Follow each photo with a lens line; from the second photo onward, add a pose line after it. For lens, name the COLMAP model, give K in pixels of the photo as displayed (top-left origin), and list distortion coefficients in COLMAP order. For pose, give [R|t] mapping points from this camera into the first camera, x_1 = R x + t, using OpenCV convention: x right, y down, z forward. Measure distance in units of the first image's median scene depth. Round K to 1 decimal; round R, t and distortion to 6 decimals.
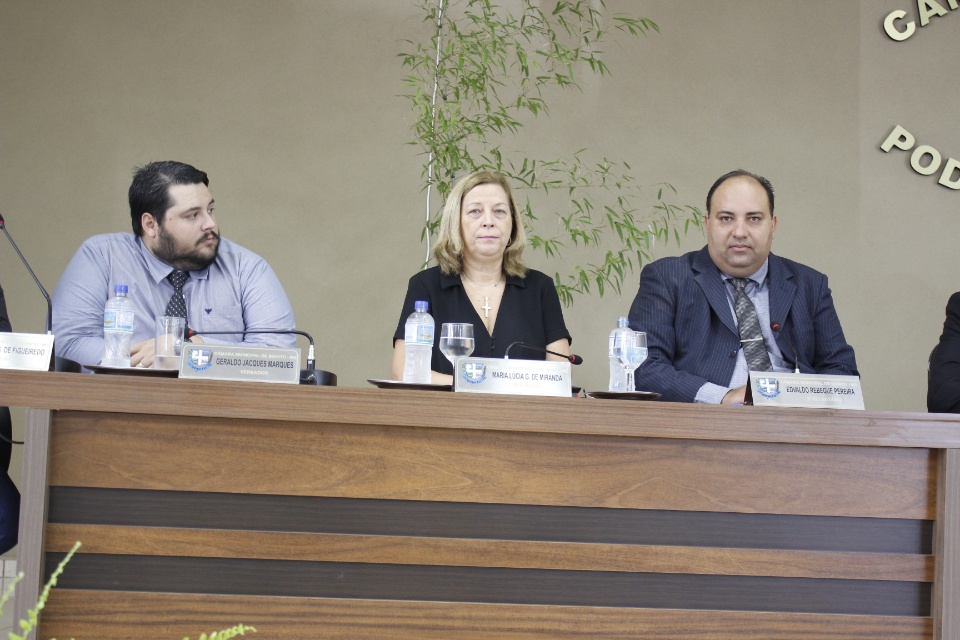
lens RADIAL K [[1518.5, 0, 480.0], [0, 1518.5, 320.0], [0, 0, 1]] dist [-0.012505, 0.054367]
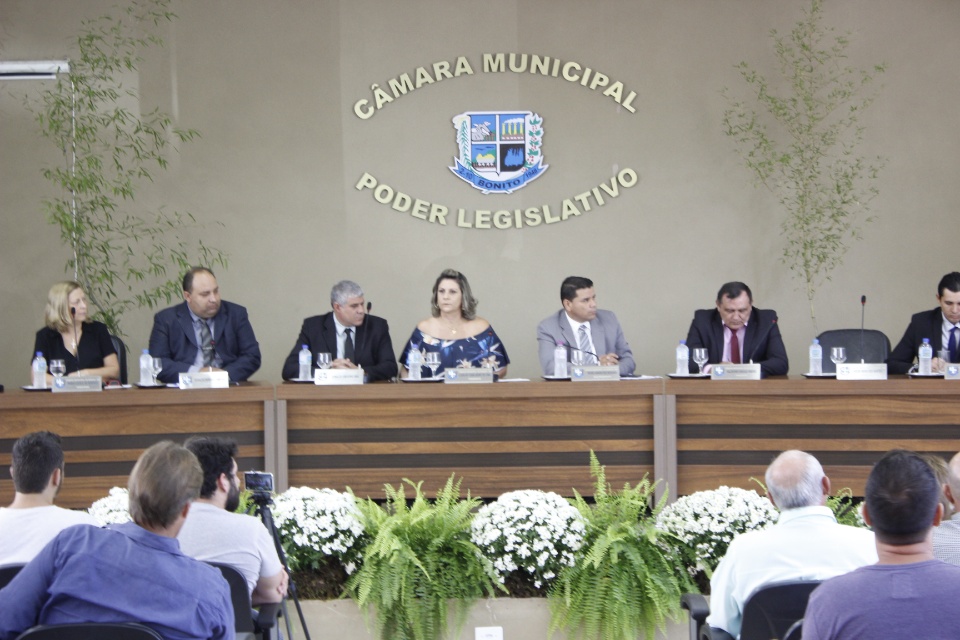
lens RADIAL K [[2367.0, 0, 480.0], [0, 2367.0, 320.0], [0, 0, 1]] dist [0.274424, -0.638110]
pose [[0.996636, -0.060496, 0.055293, 0.413597], [0.054331, 0.992783, 0.106914, -0.393503], [-0.061362, -0.103551, 0.992730, -2.533101]]
